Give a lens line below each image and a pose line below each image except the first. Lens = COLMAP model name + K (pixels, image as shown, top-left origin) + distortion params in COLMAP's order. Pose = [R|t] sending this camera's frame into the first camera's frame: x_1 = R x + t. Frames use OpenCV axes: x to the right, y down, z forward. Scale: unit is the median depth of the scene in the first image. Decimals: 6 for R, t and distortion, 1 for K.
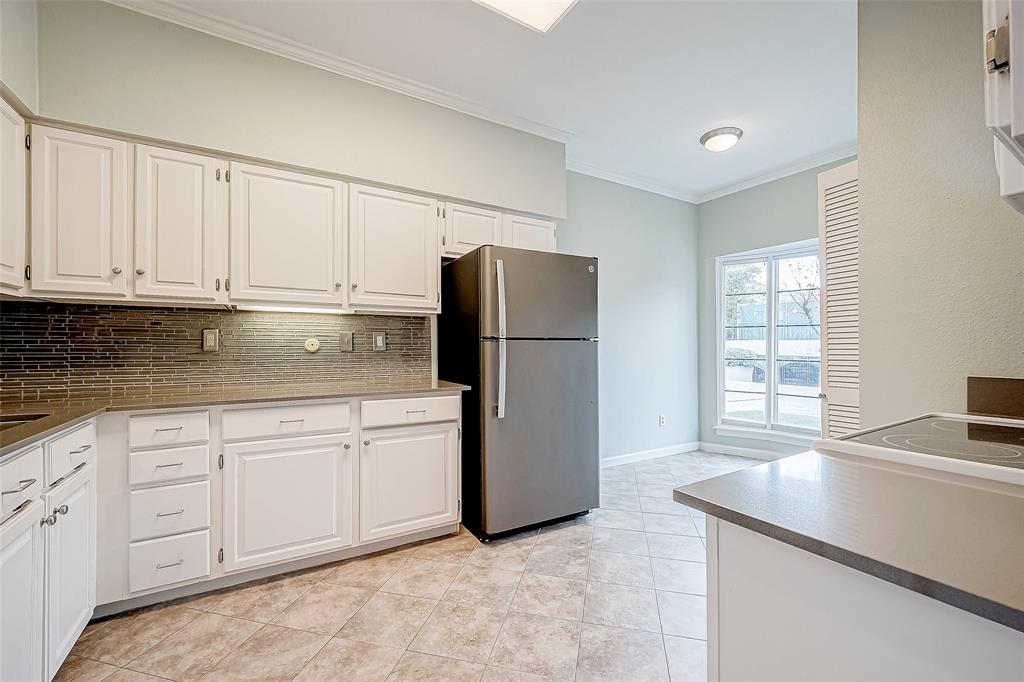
lens RADIAL K [[430.3, 0, 514.0], [0, 430.3, 347.0], [0, 0, 1]] dist [-0.002140, -0.000505]
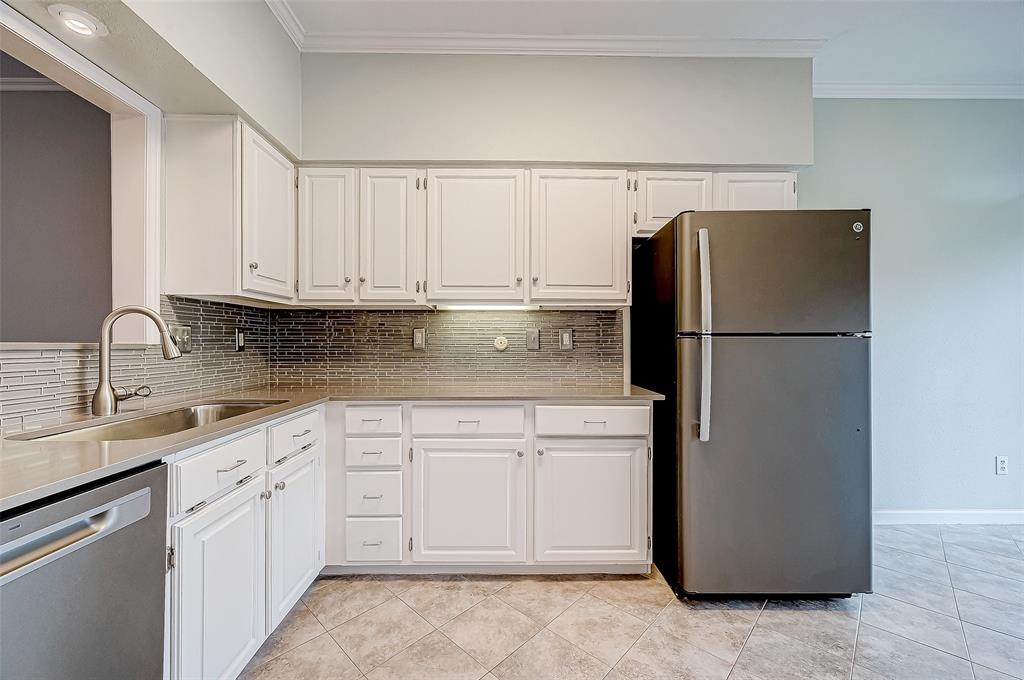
lens RADIAL K [[430.3, 0, 514.0], [0, 430.3, 346.0], [0, 0, 1]] dist [-0.002140, -0.000505]
pose [[0.878044, 0.003136, -0.478570, 0.035493], [-0.001563, 0.999992, 0.003686, -0.001960], [0.478578, -0.002488, 0.878042, 0.184031]]
